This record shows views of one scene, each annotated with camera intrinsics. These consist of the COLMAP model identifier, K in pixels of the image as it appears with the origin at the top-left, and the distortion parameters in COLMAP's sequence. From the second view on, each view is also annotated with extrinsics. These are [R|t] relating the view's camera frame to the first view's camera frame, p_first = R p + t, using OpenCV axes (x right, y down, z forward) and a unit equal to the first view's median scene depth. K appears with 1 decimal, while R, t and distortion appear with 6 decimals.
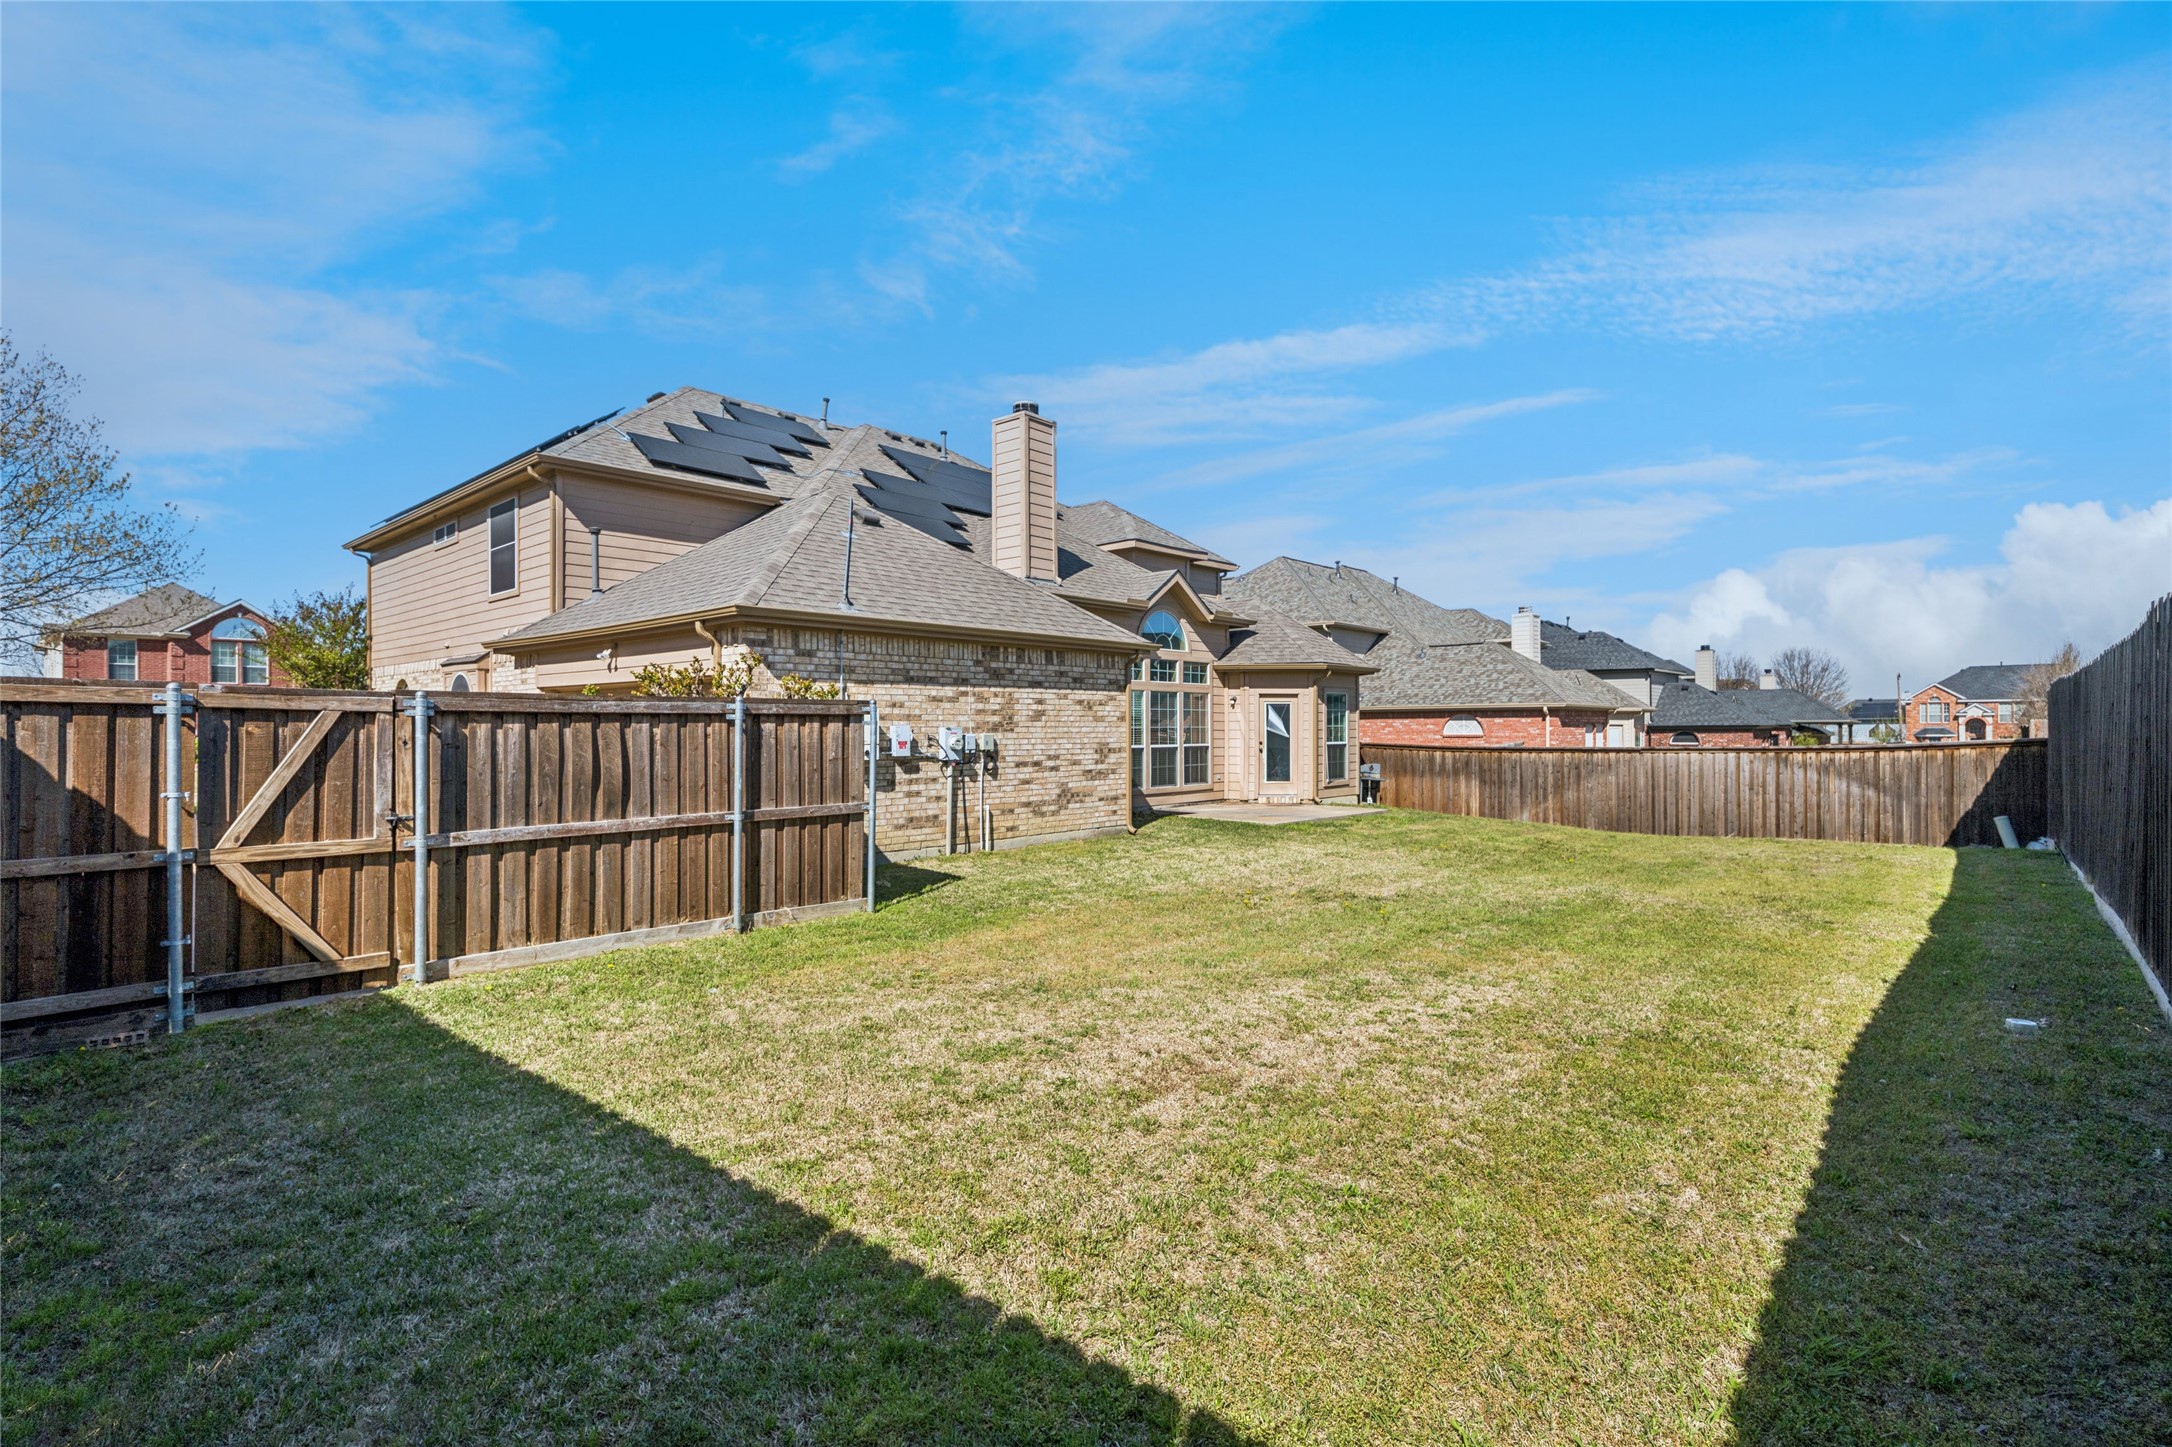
lens RADIAL K [[1018.1, 0, 1084.6], [0, 1018.1, 720.4], [0, 0, 1]] dist [0.002514, -0.000038]
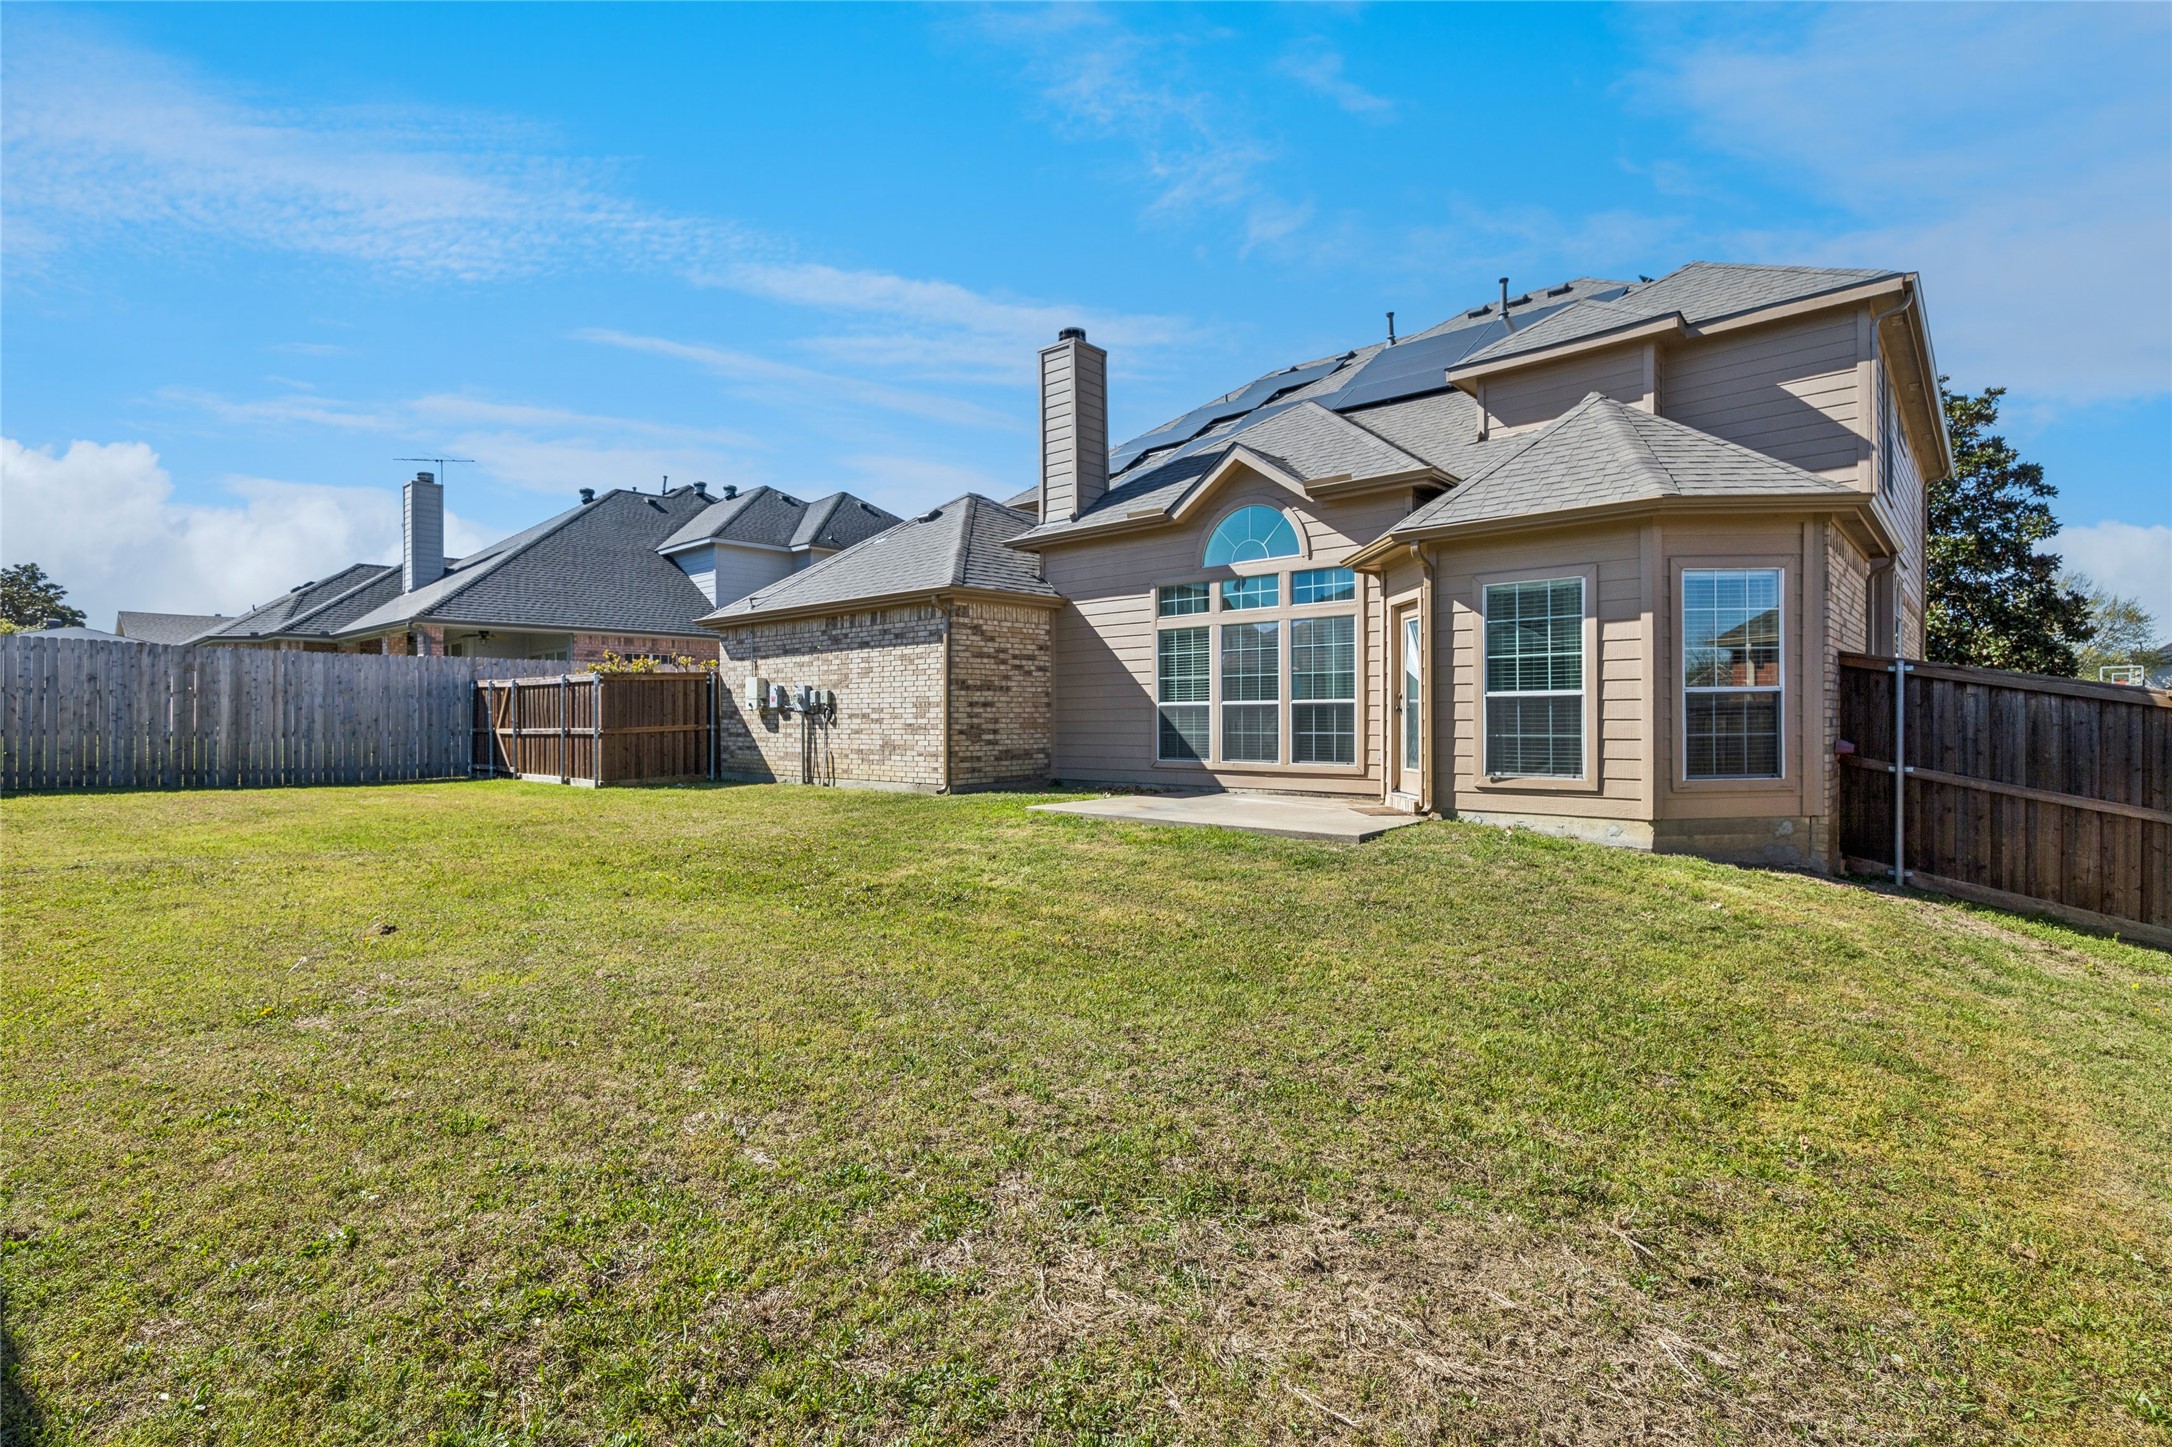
lens RADIAL K [[1018.1, 0, 1084.5], [0, 1018.1, 723.8], [0, 0, 1]] dist [0.002514, -0.000038]
pose [[0.002480, 0.005067, -0.999984, 1.033007], [0.012600, 0.999908, 0.005098, 0.046912], [0.999918, -0.012613, 0.002415, 1.196106]]
